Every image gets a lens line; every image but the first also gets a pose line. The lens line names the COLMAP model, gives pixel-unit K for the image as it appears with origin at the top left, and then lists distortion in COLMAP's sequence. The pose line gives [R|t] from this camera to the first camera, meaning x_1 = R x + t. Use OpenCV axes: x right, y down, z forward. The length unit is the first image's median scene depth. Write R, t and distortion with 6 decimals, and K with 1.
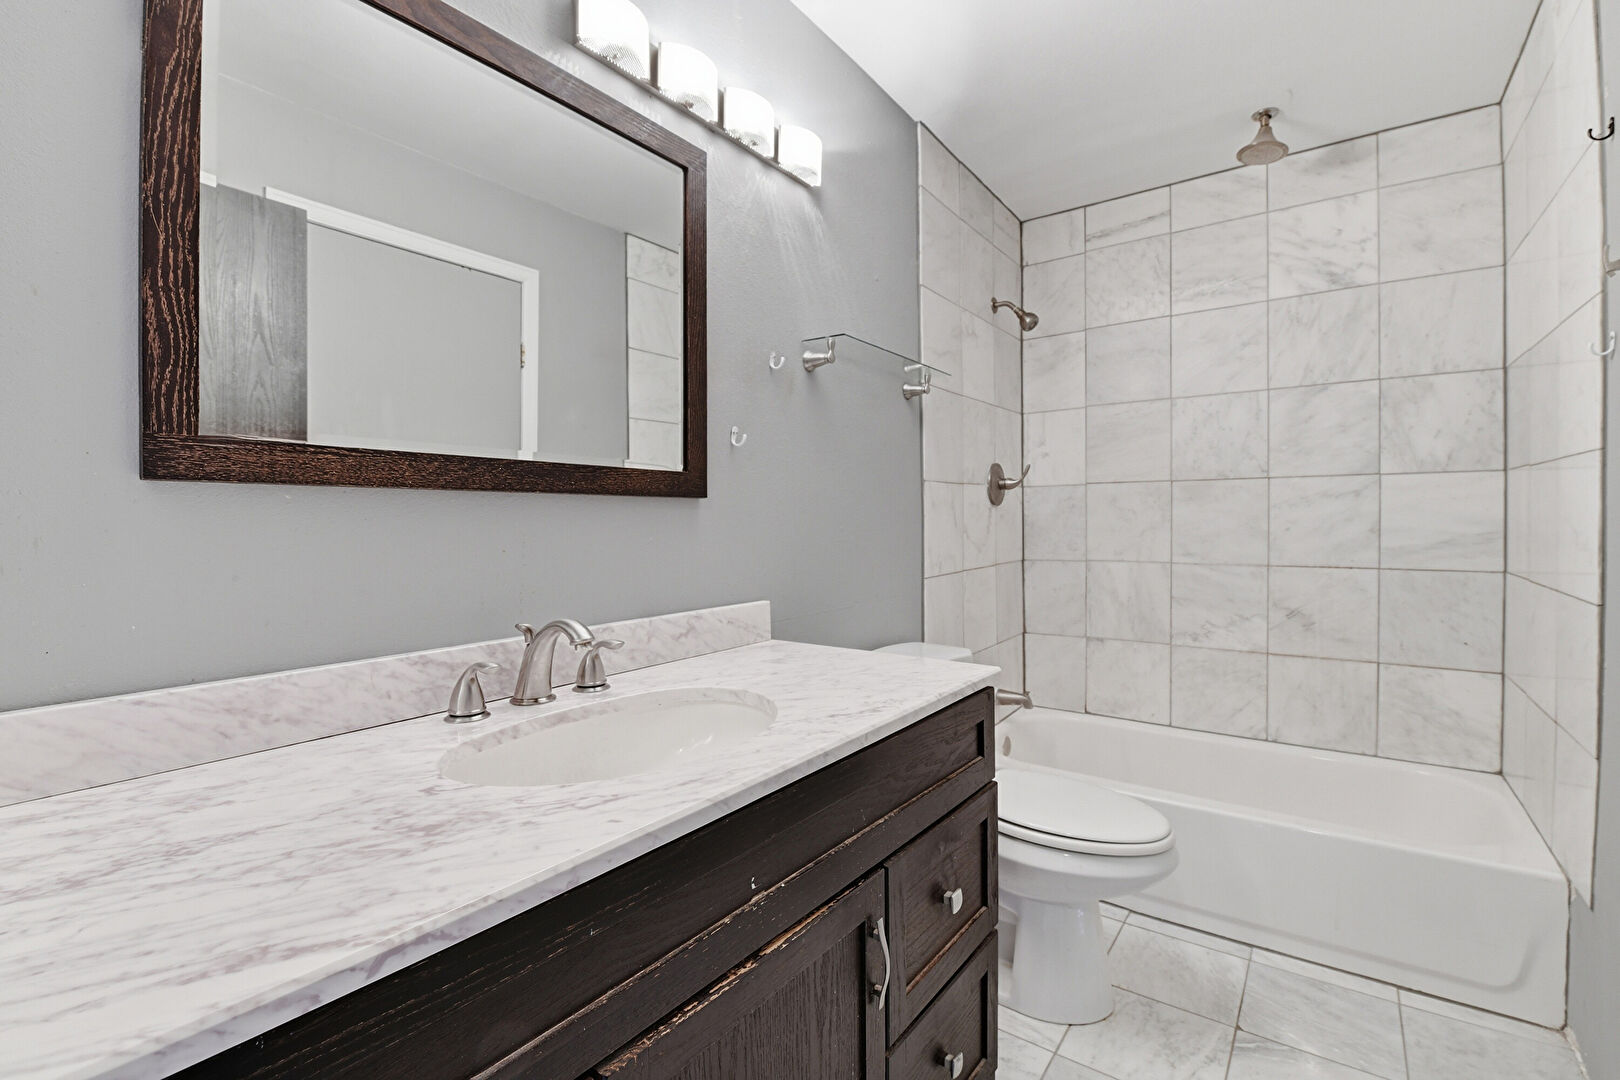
lens RADIAL K [[723.9, 0, 806.3], [0, 723.9, 517.3], [0, 0, 1]] dist [-0.000175, -0.011680]
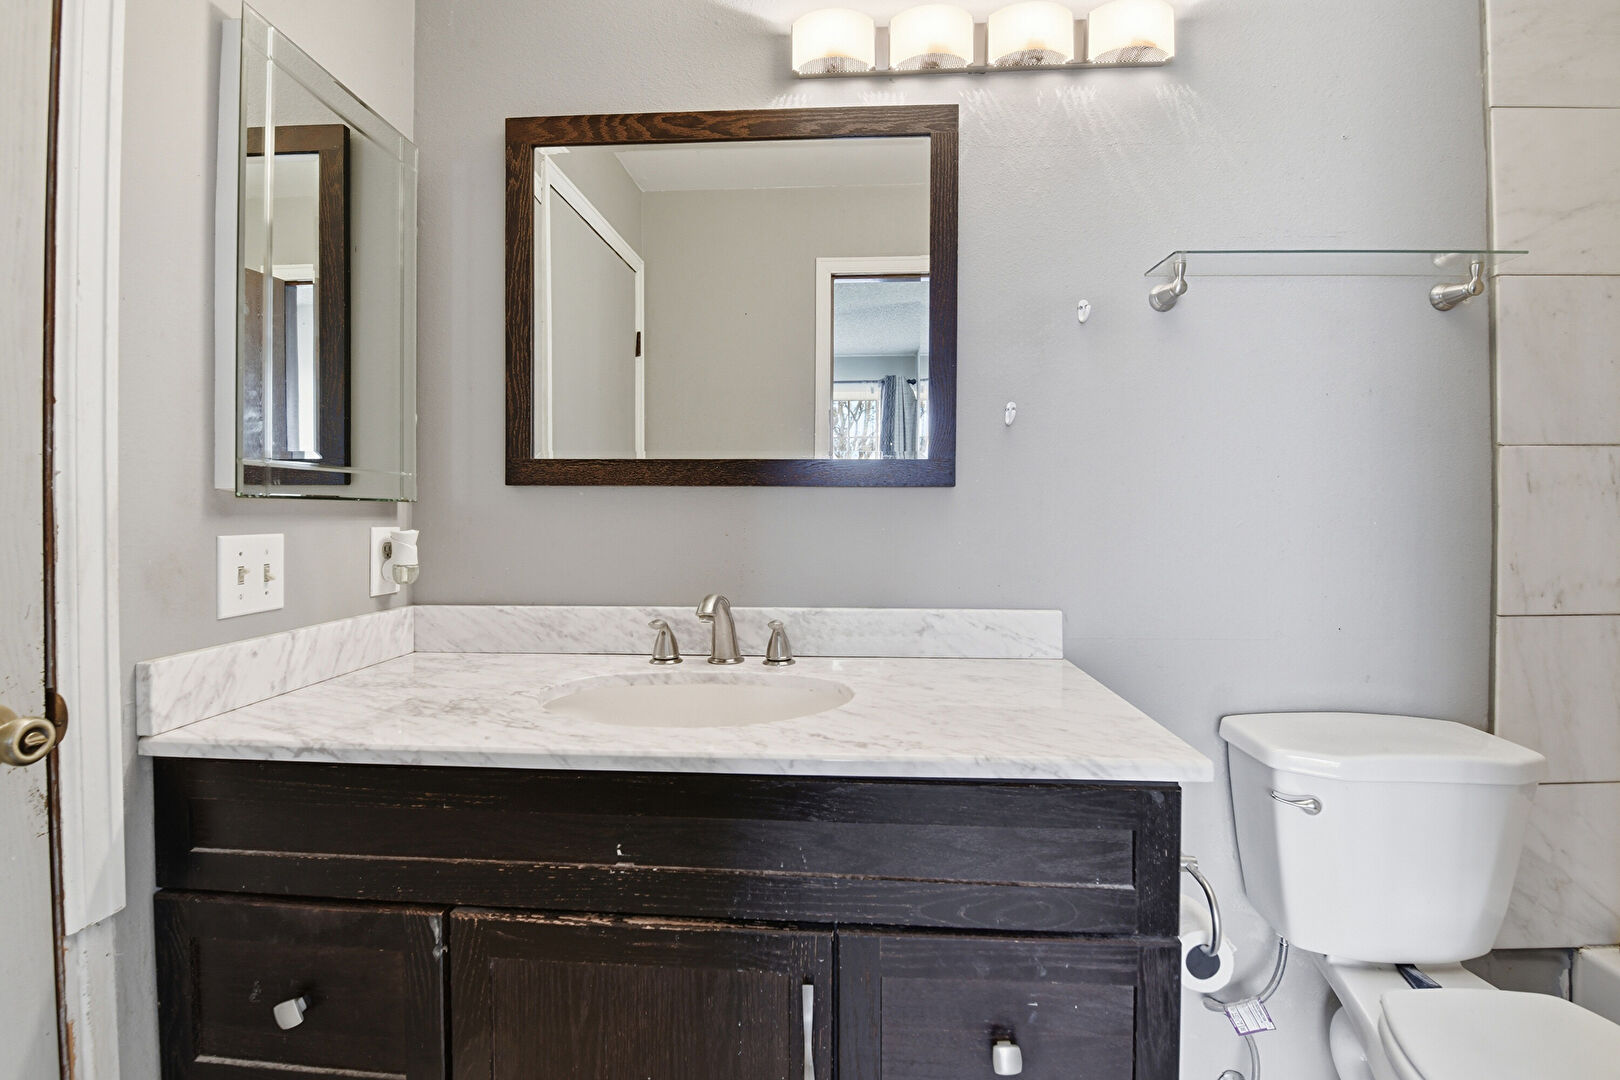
lens RADIAL K [[729.6, 0, 813.8], [0, 729.6, 508.3], [0, 0, 1]] dist [0.000315, -0.011279]
pose [[0.537934, 0.004817, -0.842973, 0.842524], [-0.001951, 0.999988, 0.004470, -0.004826], [0.842985, -0.000760, 0.537937, 0.562800]]
